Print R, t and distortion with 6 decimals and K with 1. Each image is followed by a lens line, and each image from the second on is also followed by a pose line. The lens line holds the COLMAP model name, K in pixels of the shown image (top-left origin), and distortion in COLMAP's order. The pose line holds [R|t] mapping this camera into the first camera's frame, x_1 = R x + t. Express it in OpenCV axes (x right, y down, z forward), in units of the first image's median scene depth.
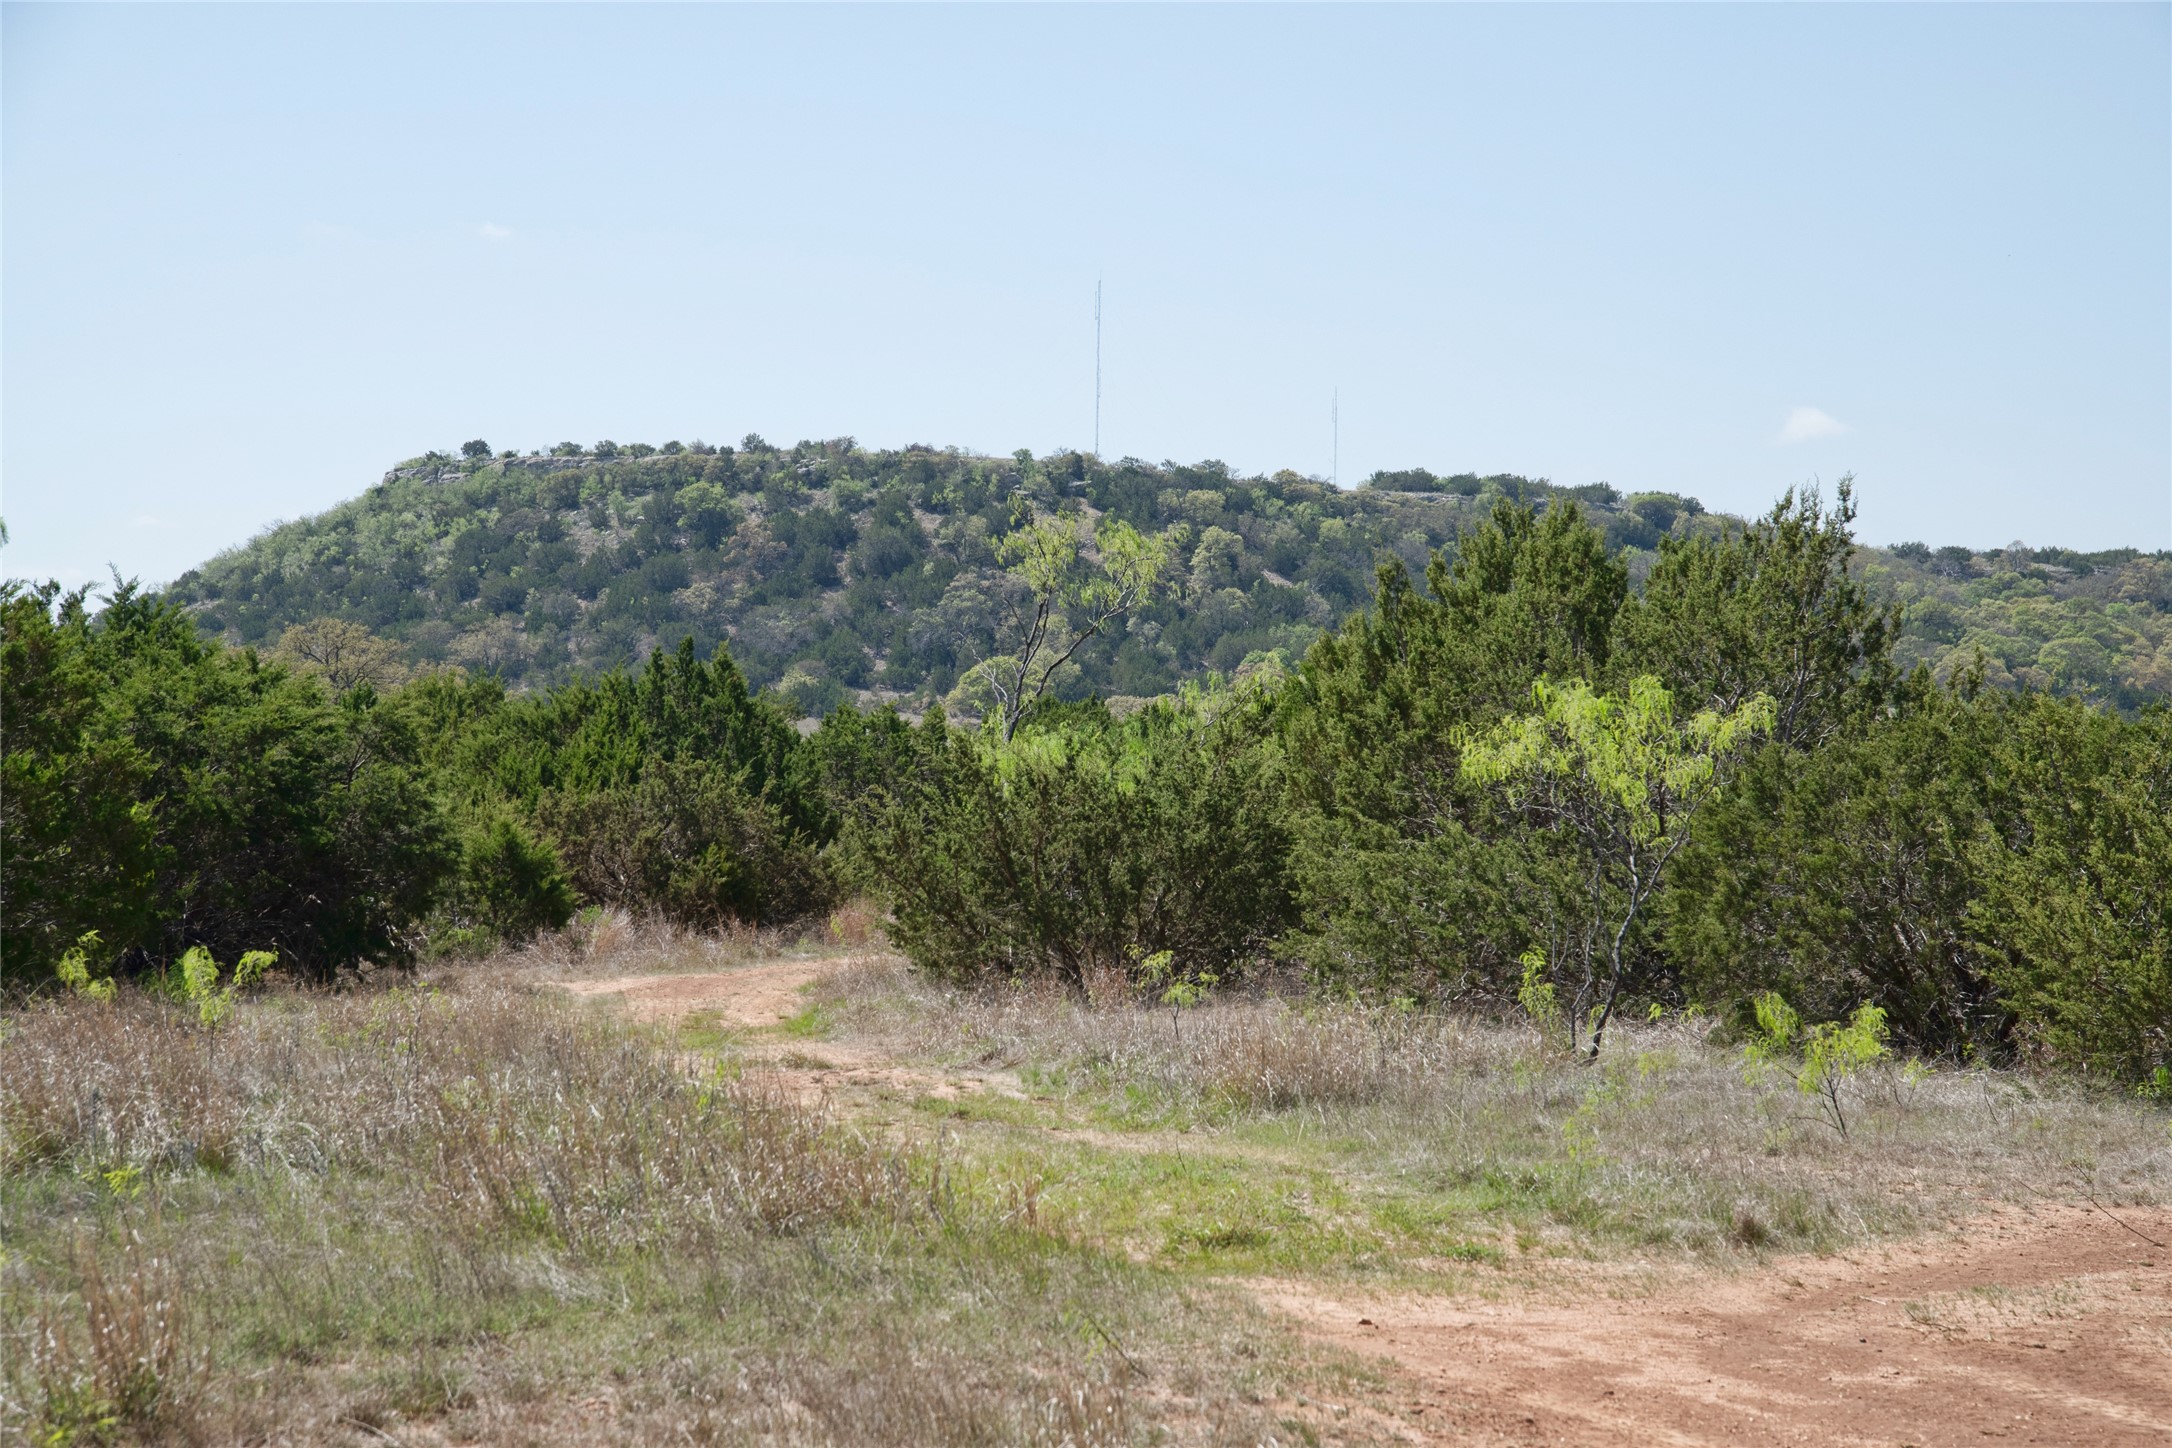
lens RADIAL K [[4914.4, 0, 1086.0], [0, 4914.4, 724.0], [0, 0, 1]] dist [0.521871, -0.064837]
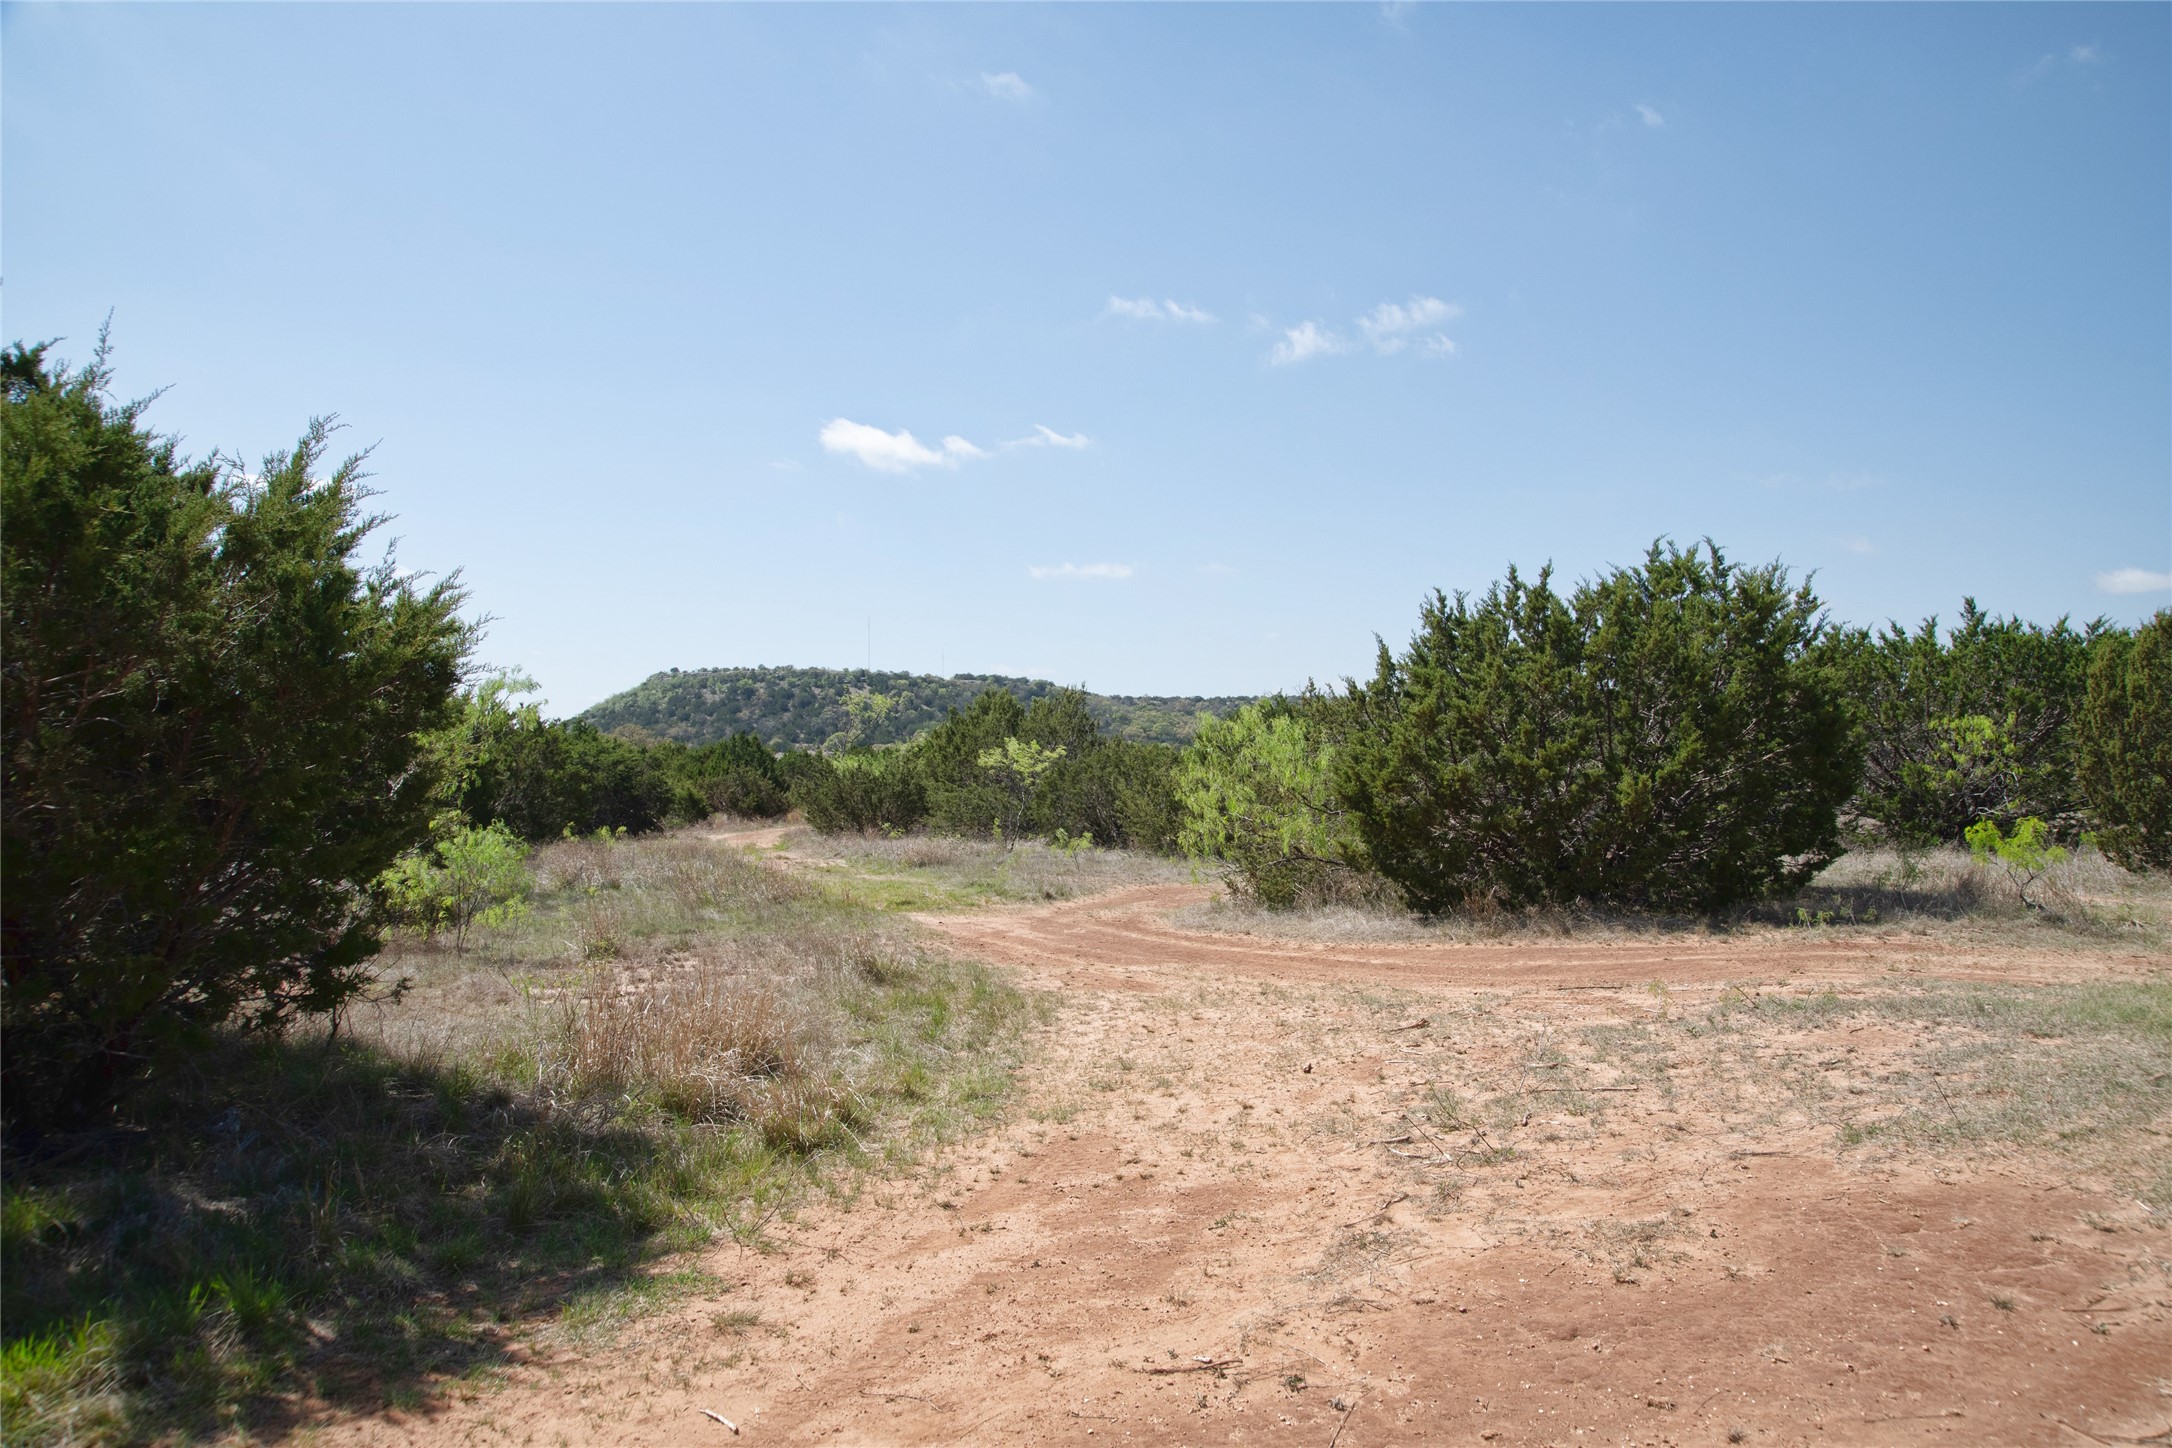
lens RADIAL K [[1617.5, 0, 1086.0], [0, 1617.5, 724.0], [0, 0, 1]] dist [-0.102466, 0.126012]
pose [[0.991092, -0.013917, 0.132450, 0.003929], [0.015820, 0.999786, -0.013323, -0.004152], [-0.132236, 0.015300, 0.991100, -0.102995]]
